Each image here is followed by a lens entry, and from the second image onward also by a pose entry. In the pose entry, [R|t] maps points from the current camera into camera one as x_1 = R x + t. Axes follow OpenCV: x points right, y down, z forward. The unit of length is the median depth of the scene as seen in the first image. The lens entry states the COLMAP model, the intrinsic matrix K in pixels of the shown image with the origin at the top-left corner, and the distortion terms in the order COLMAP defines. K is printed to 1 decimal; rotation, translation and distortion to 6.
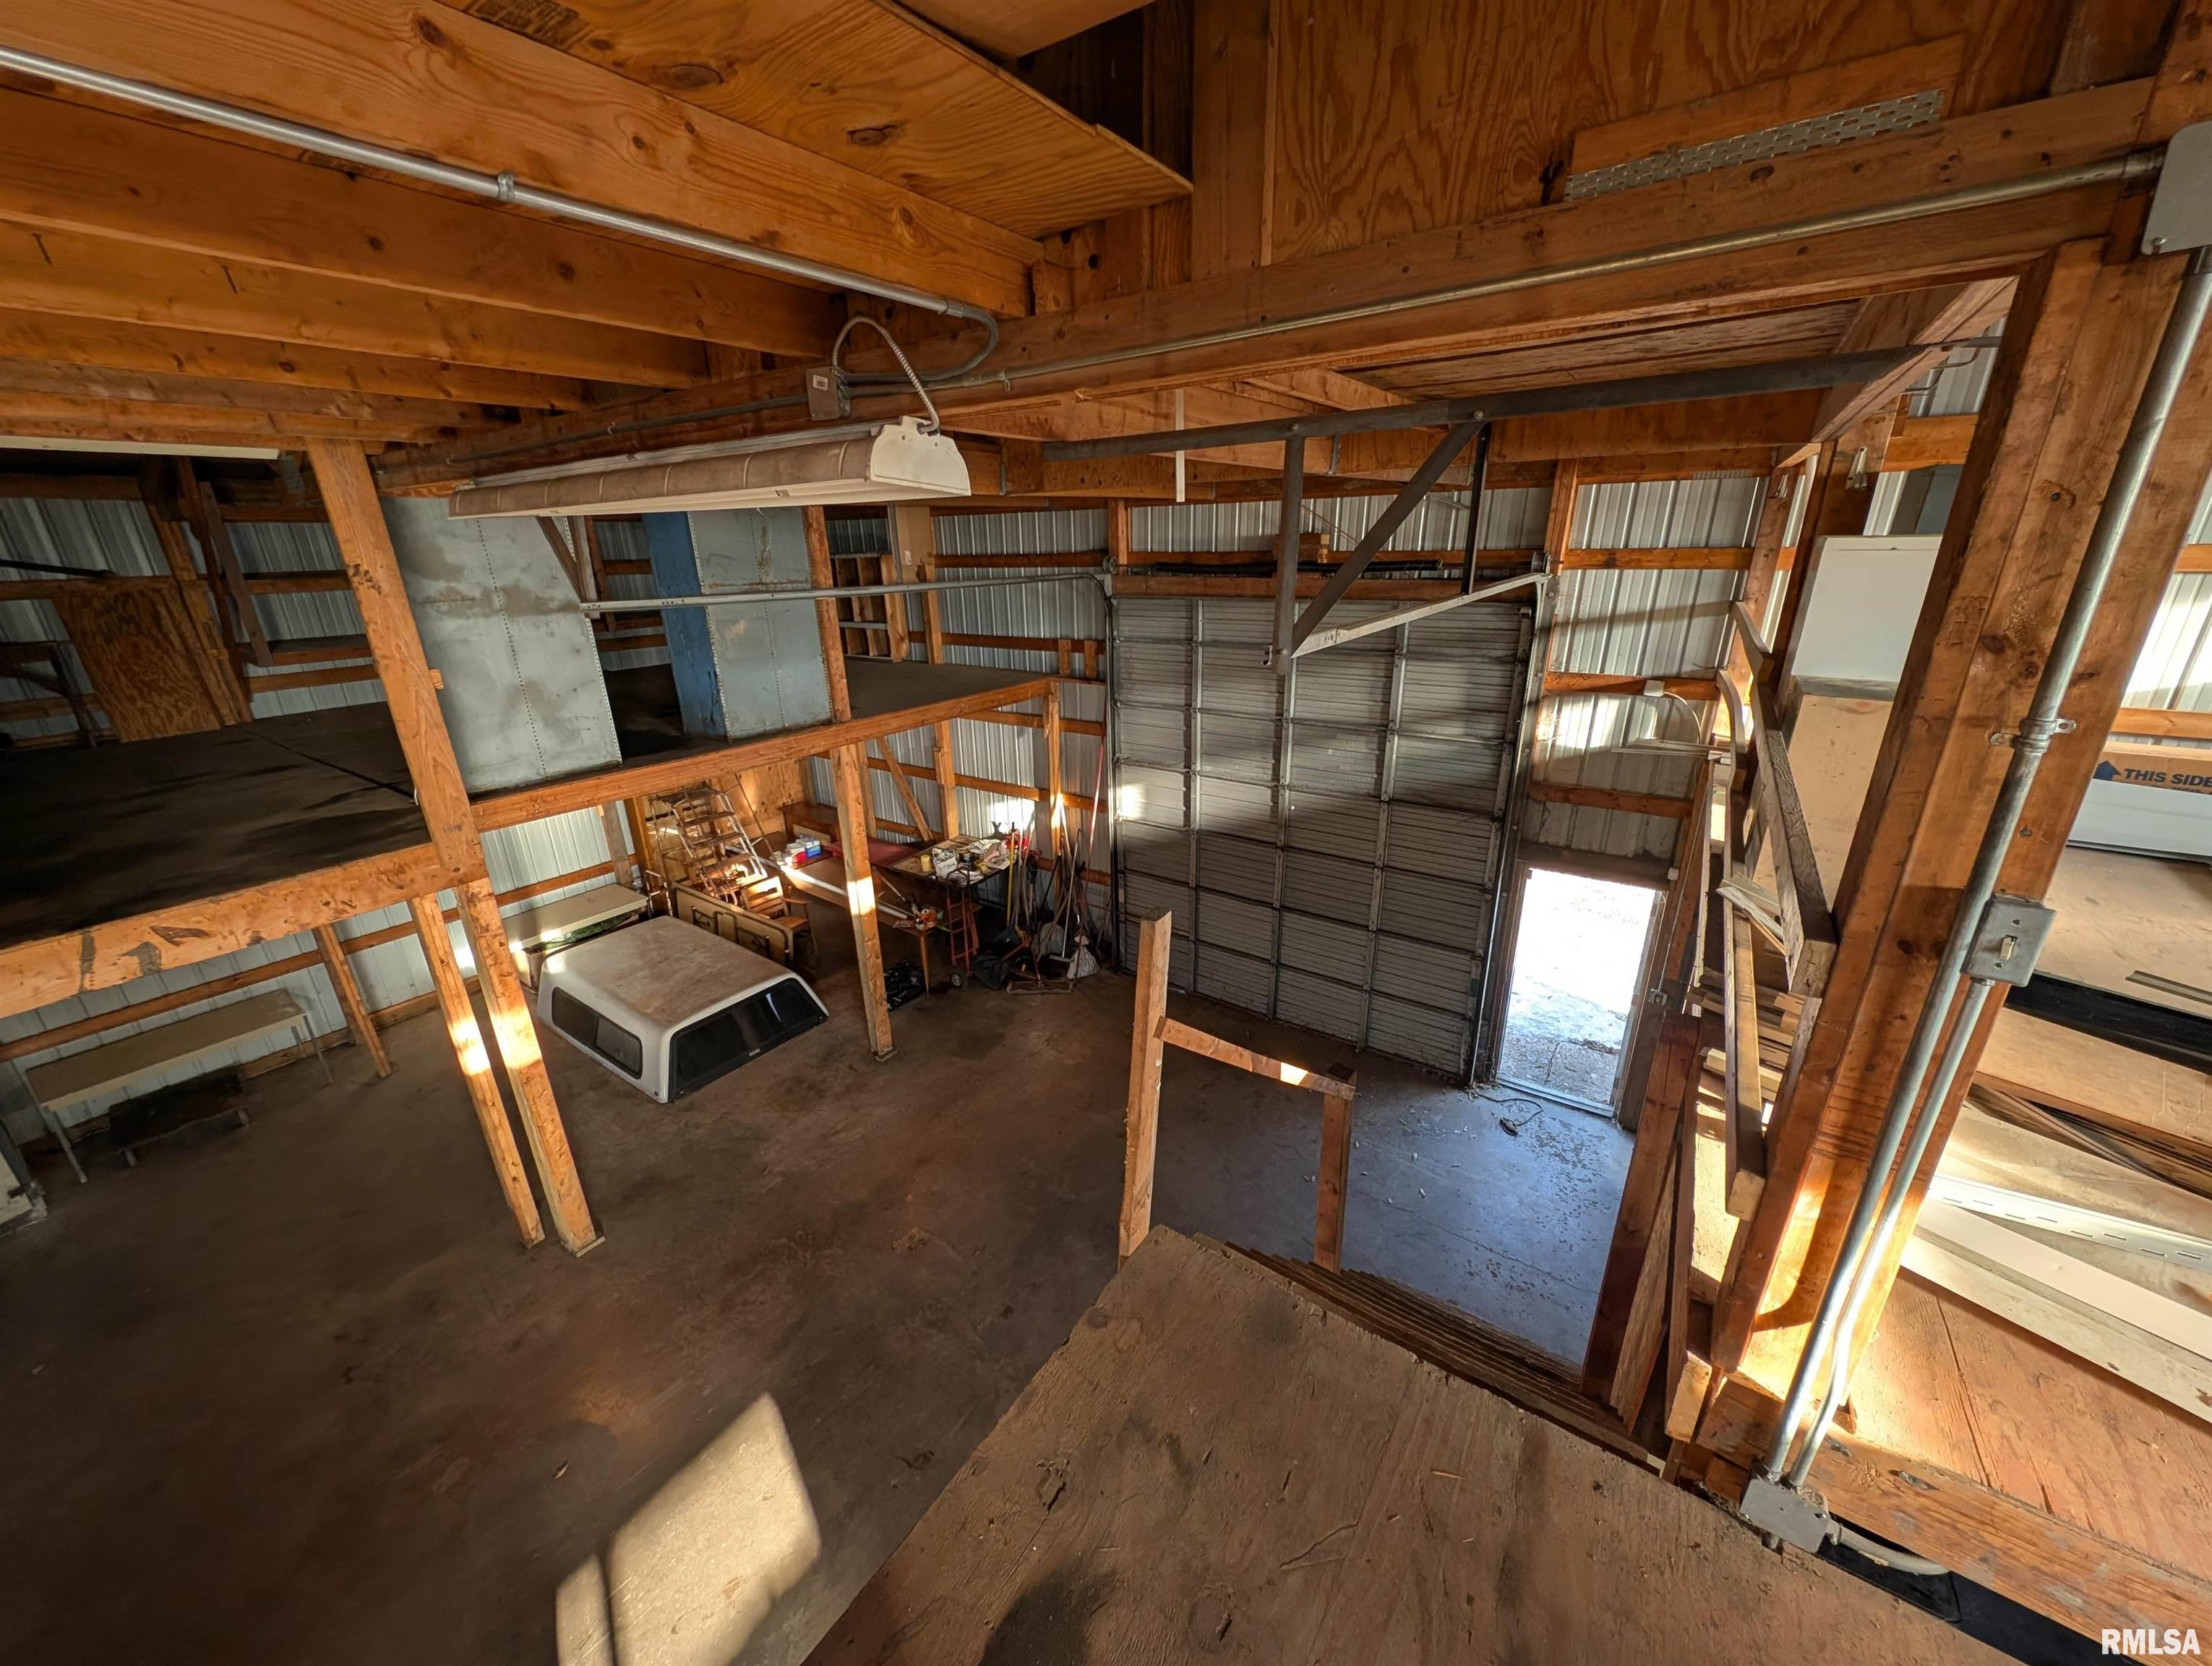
lens RADIAL K [[820.9, 0, 1117.8], [0, 820.9, 838.5], [0, 0, 1]] dist [0.001735, 0.000024]
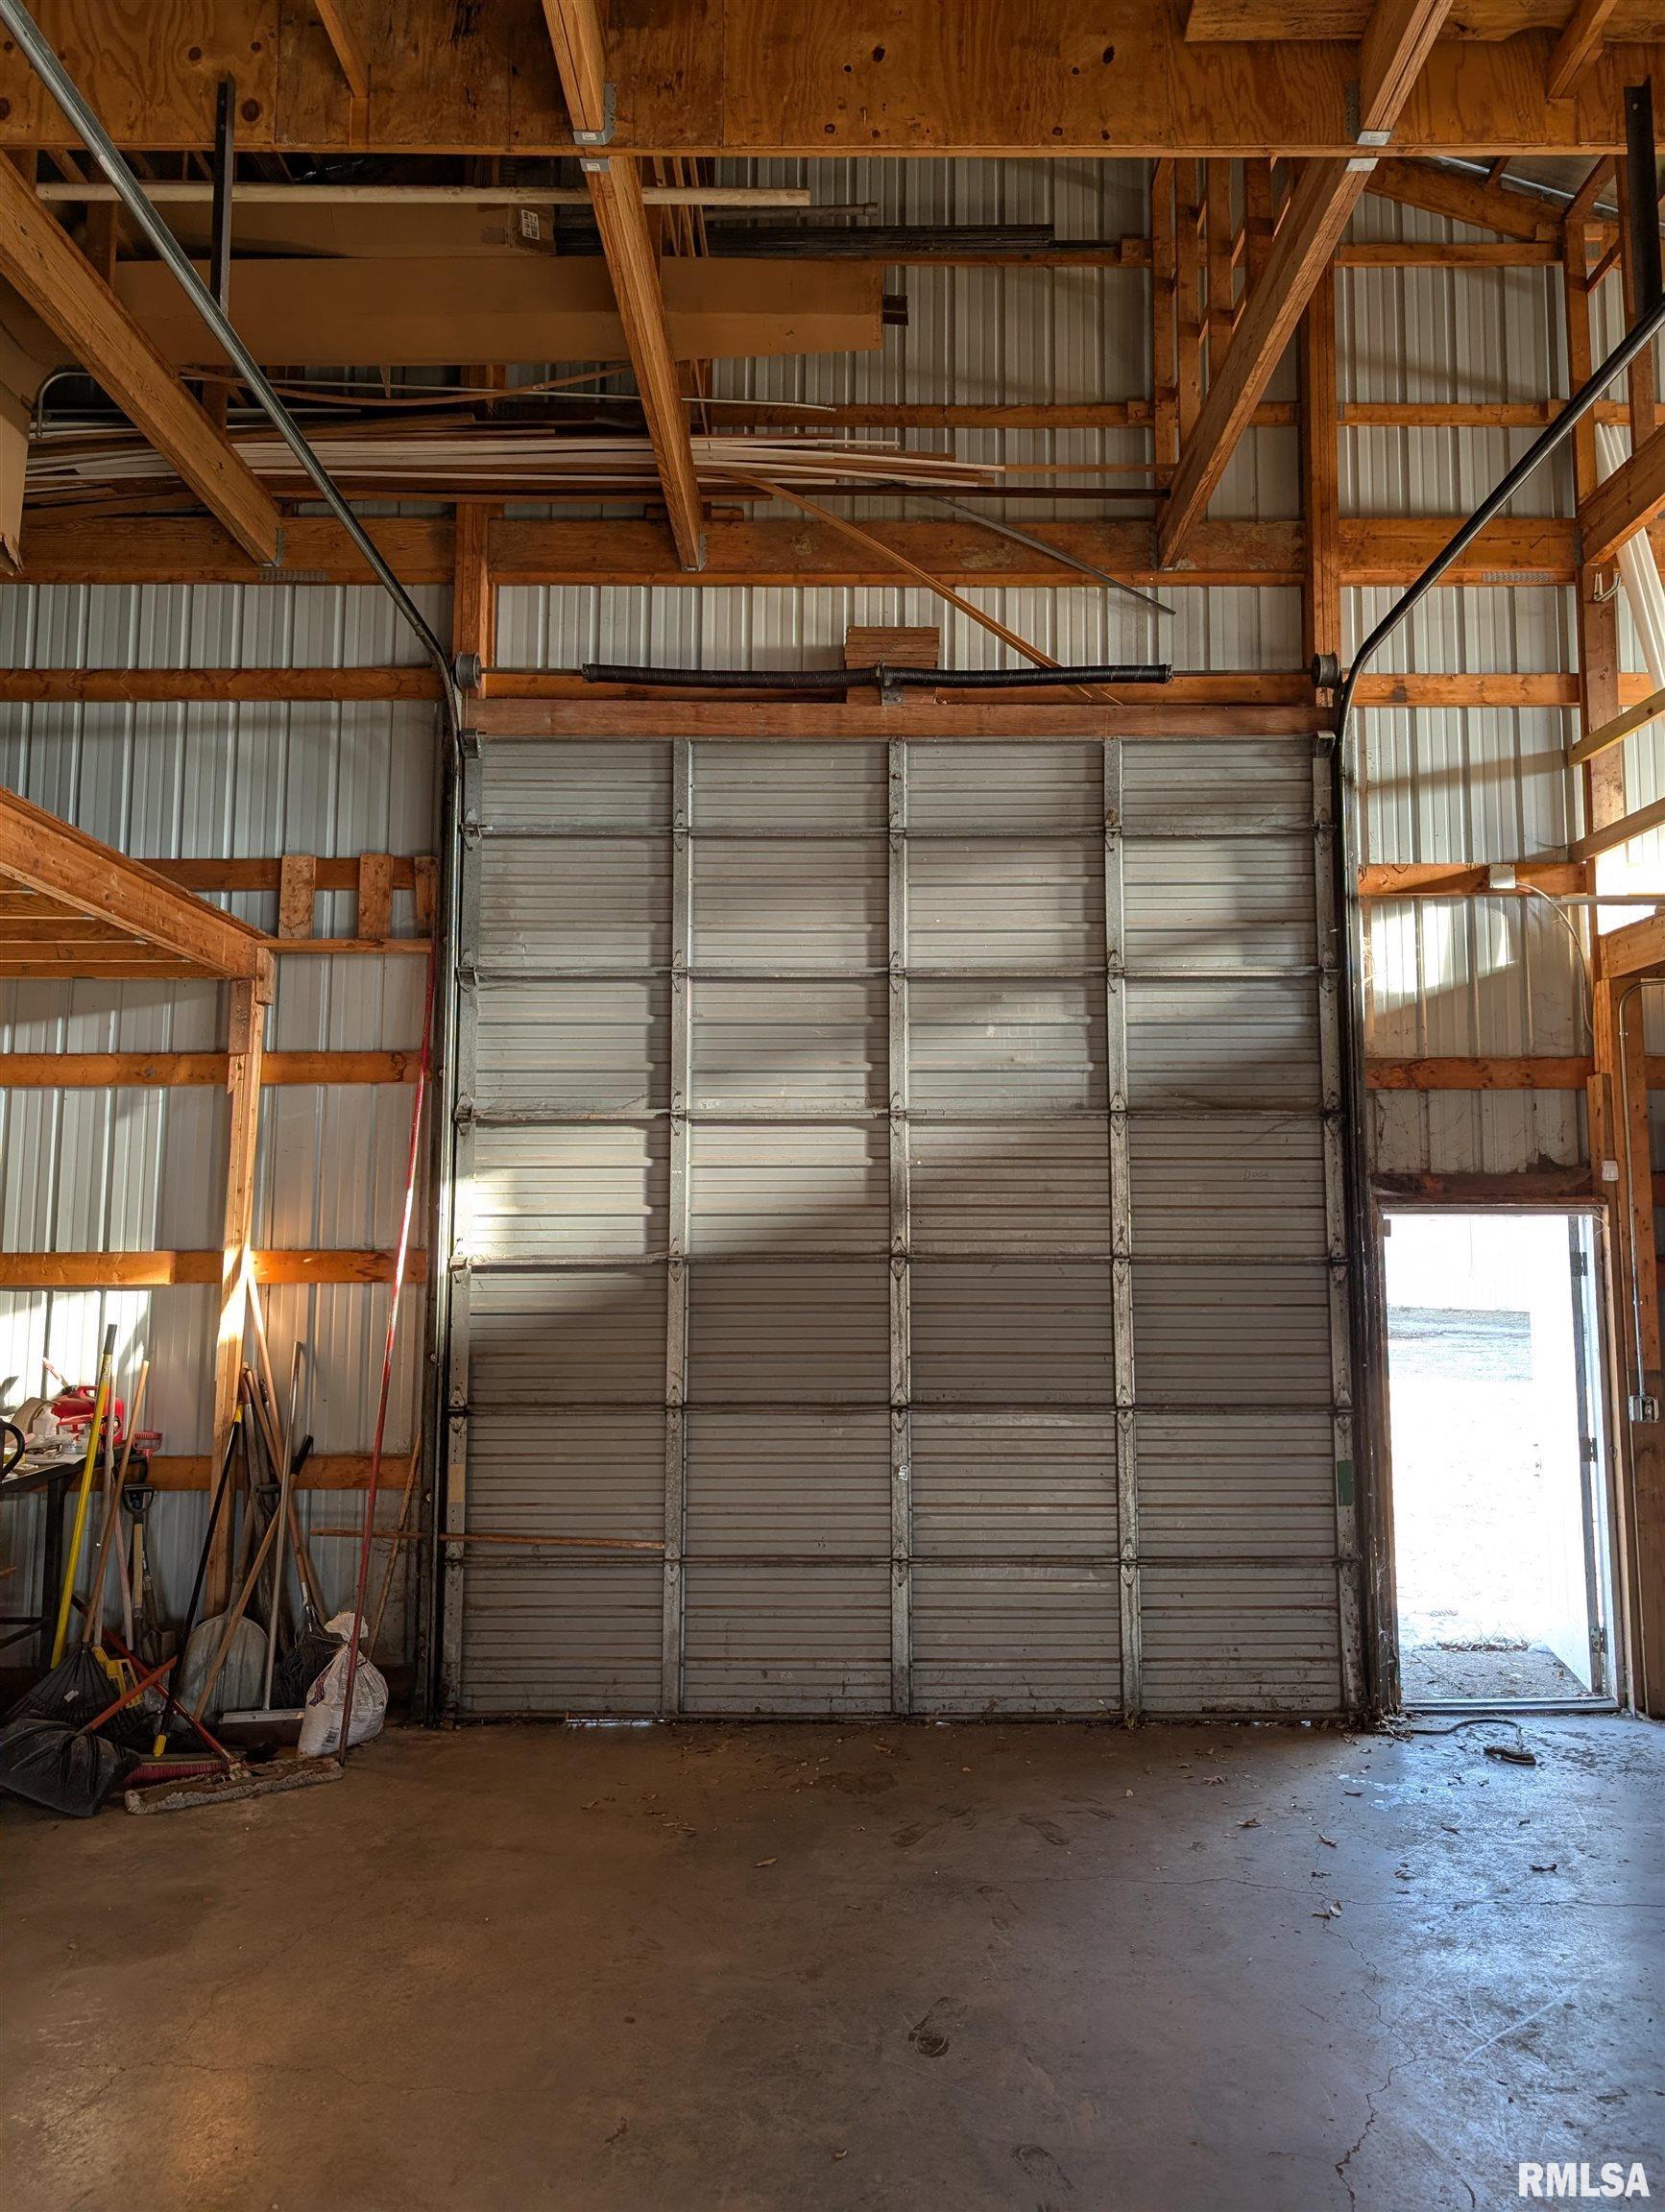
lens RADIAL K [[1541.2, 0, 833.8], [0, 1541.2, 1096.3], [0, 0, 1]] dist [0.025072, -0.004872]
pose [[0.822723, 0.076637, 0.563252, -0.322662], [0.181064, 0.903928, -0.387465, 0.259453], [-0.538834, 0.420762, 0.729807, 0.386513]]
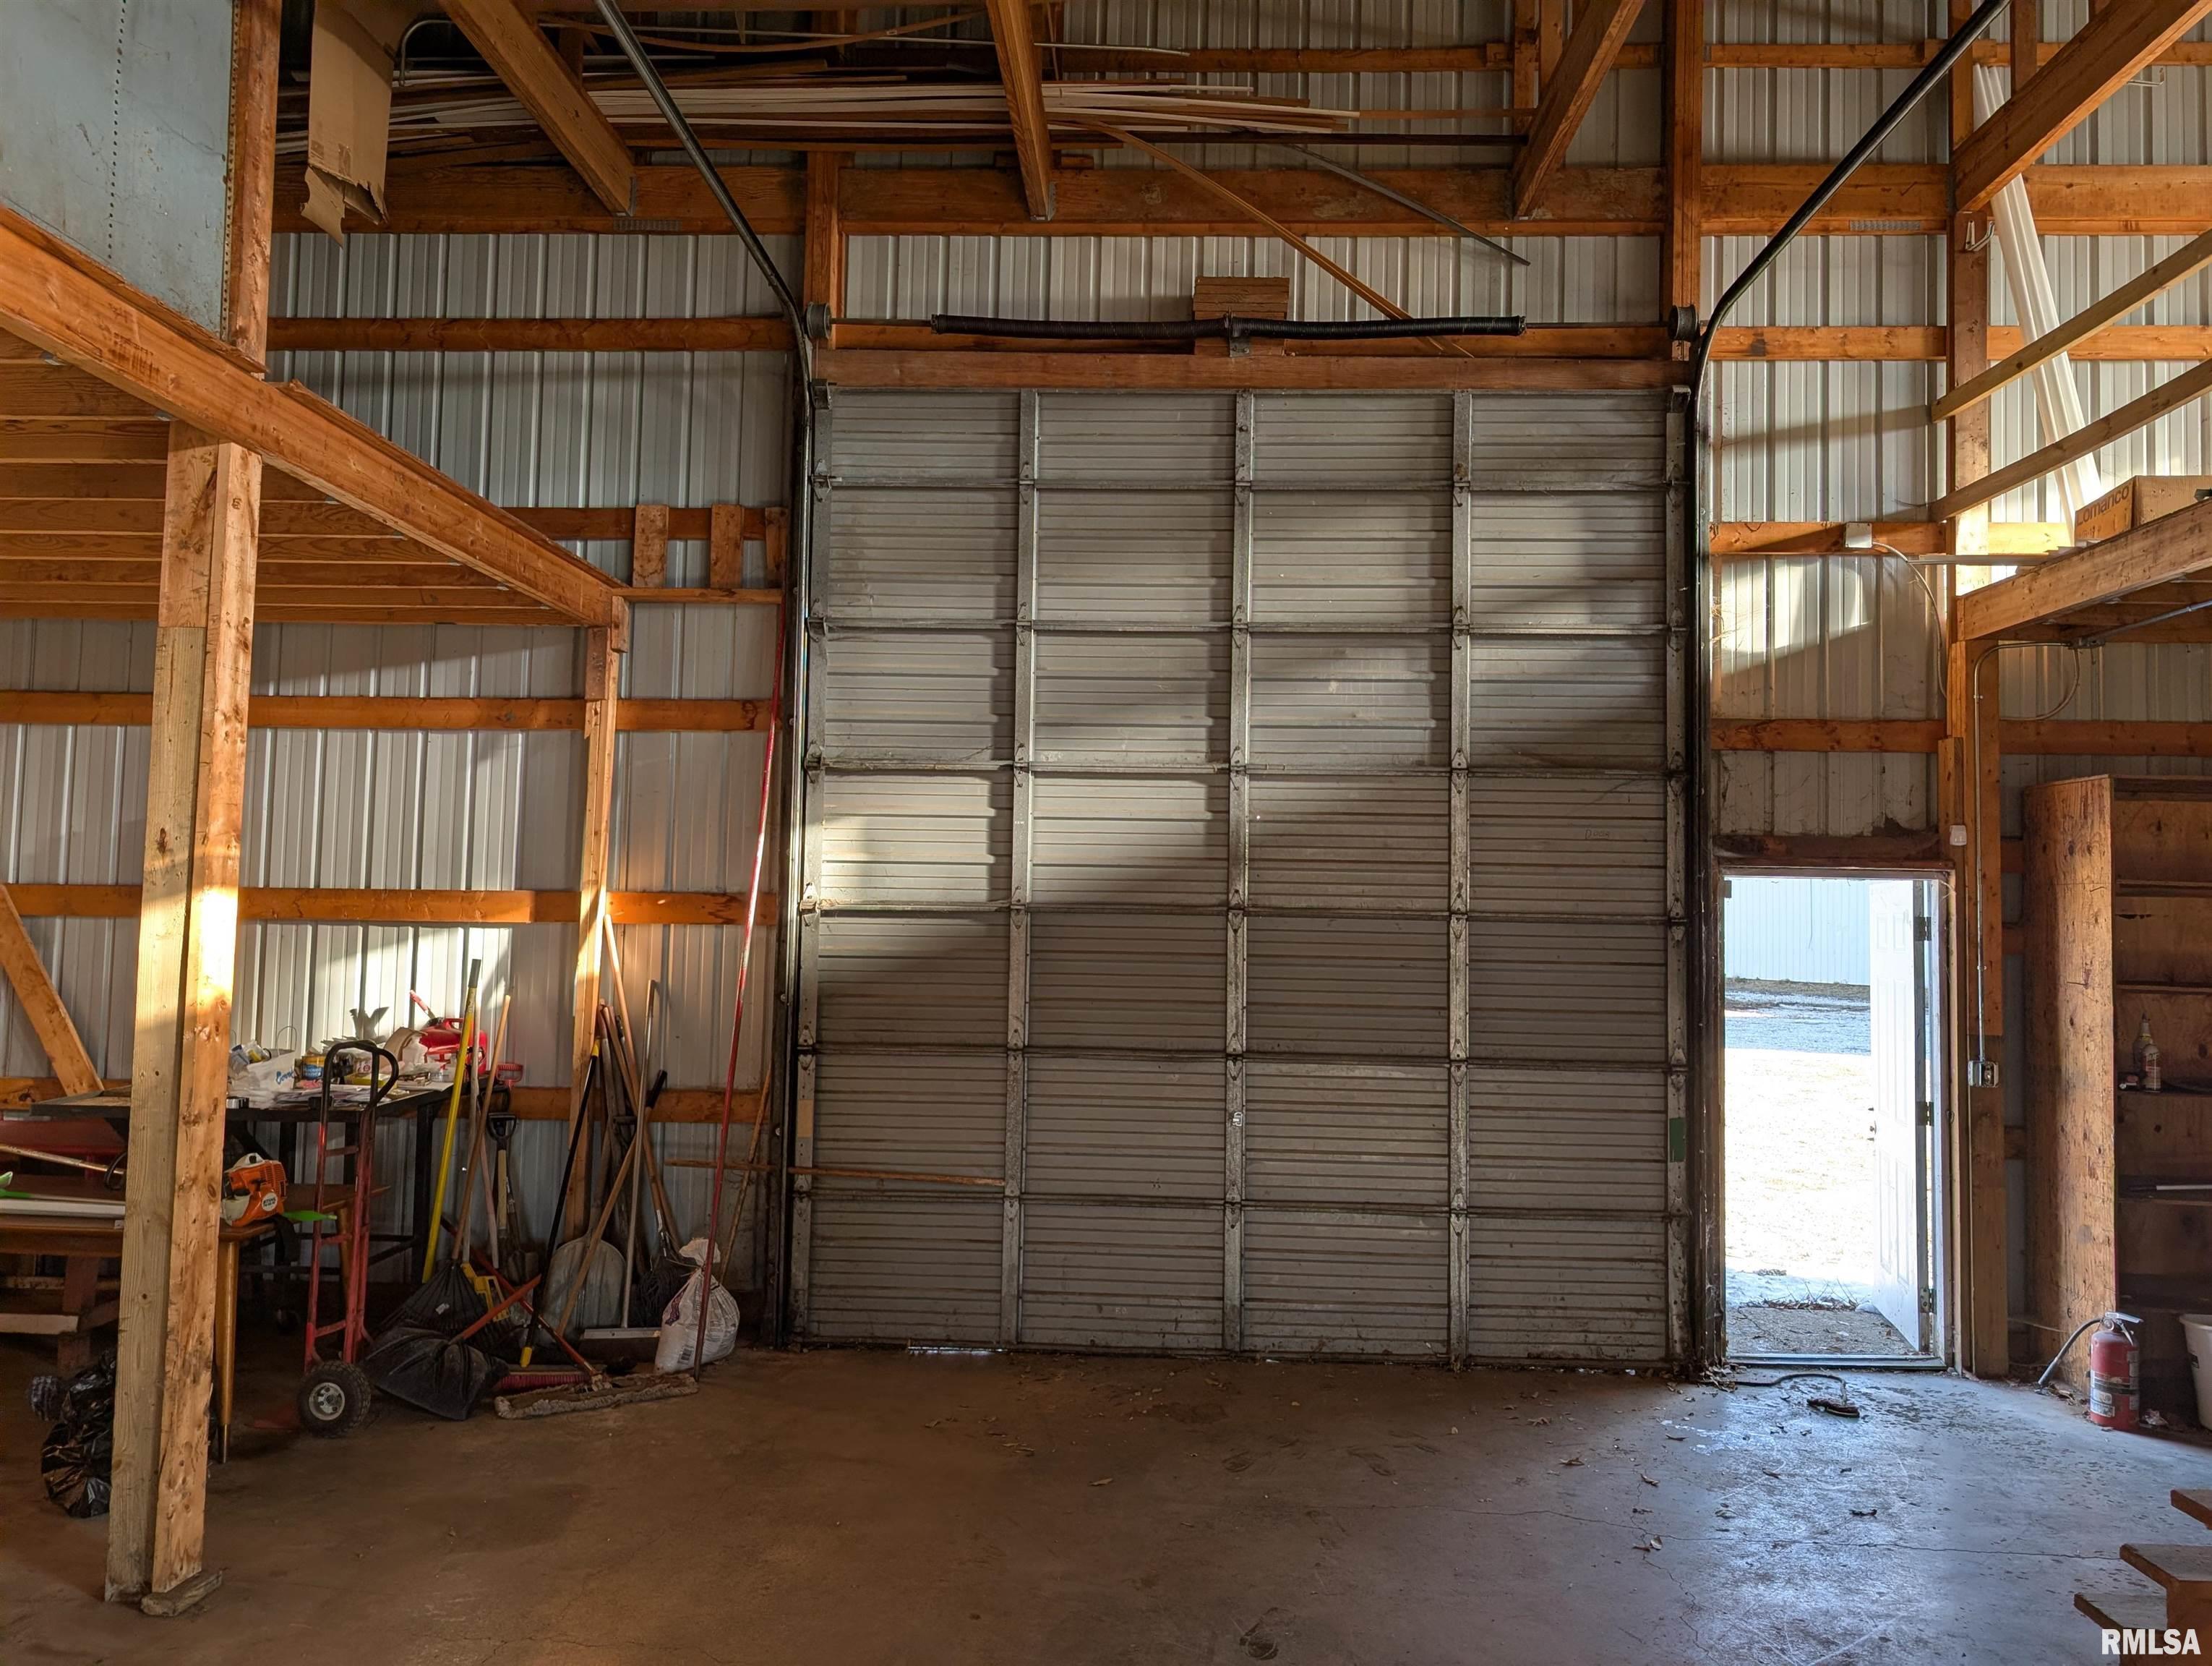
lens RADIAL K [[1541.4, 0, 1103.4], [0, 1541.4, 827.1], [0, 0, 1]] dist [0.025072, -0.004872]
pose [[0.843881, 0.064463, 0.532644, -0.332849], [0.152203, 0.923210, -0.352871, 0.267267], [-0.514489, 0.378851, 0.769268, 0.382933]]
